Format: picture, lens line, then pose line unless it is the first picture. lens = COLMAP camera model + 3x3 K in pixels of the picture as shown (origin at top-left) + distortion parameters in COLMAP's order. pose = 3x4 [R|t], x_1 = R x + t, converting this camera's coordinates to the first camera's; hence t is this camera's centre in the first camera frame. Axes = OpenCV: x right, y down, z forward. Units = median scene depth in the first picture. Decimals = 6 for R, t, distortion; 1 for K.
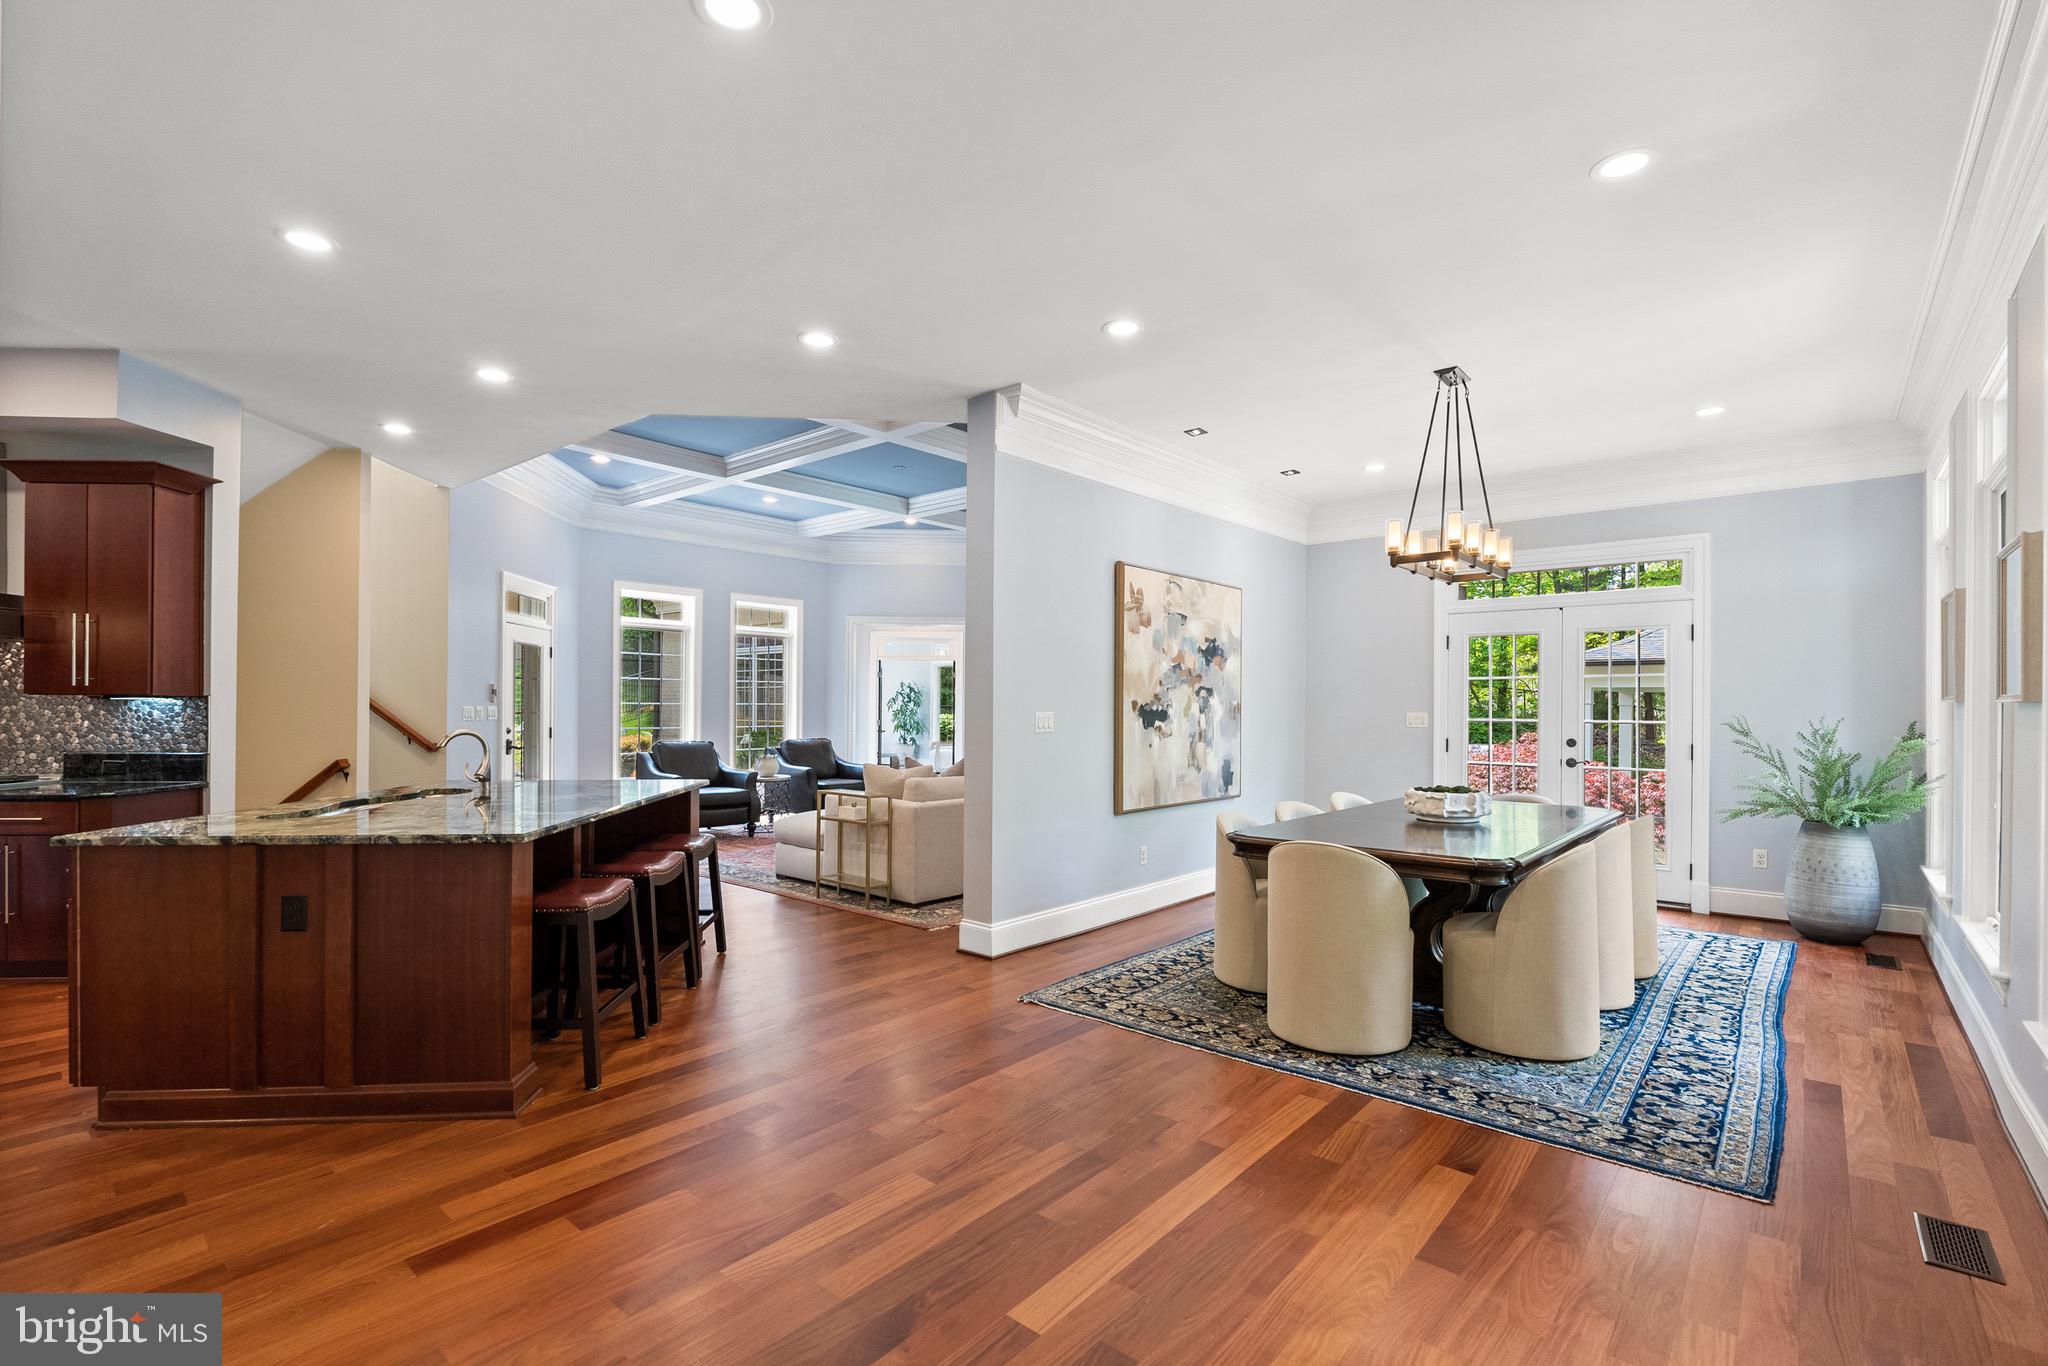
lens RADIAL K [[931.4, 0, 1020.0], [0, 931.4, 701.2], [0, 0, 1]] dist [-0.005324, 0.000433]
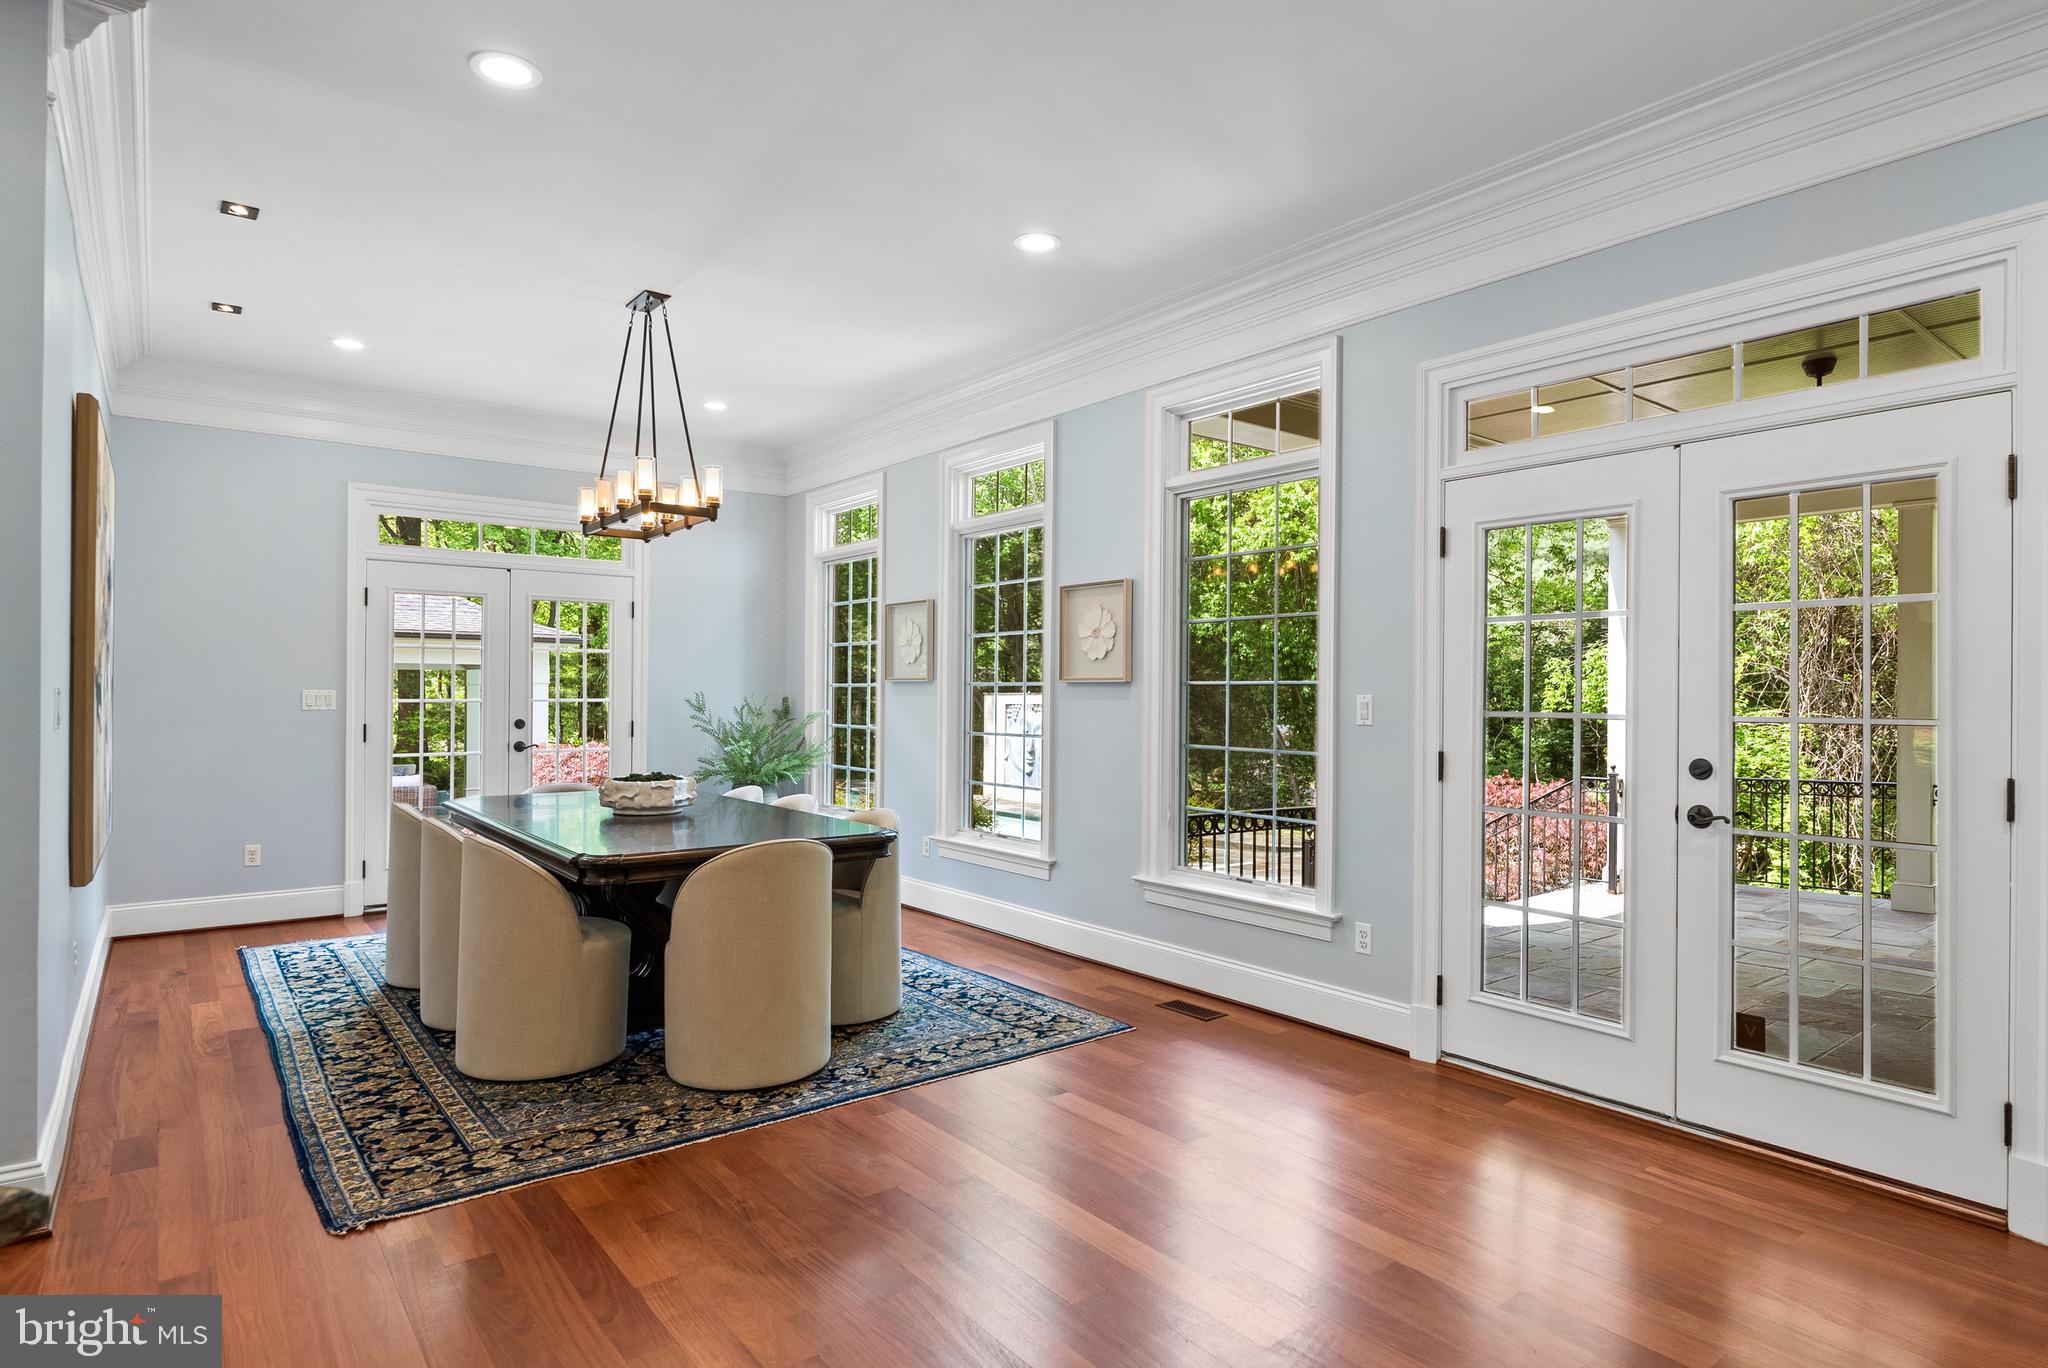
lens RADIAL K [[1108.5, 0, 1034.8], [0, 1108.5, 689.1], [0, 0, 1]] dist [-0.001455, 0.000863]
pose [[0.180256, 0.003187, 0.983615, -0.648629], [-0.011598, 0.999932, -0.001114, 0.012218], [-0.983551, -0.011207, 0.180281, 0.601710]]
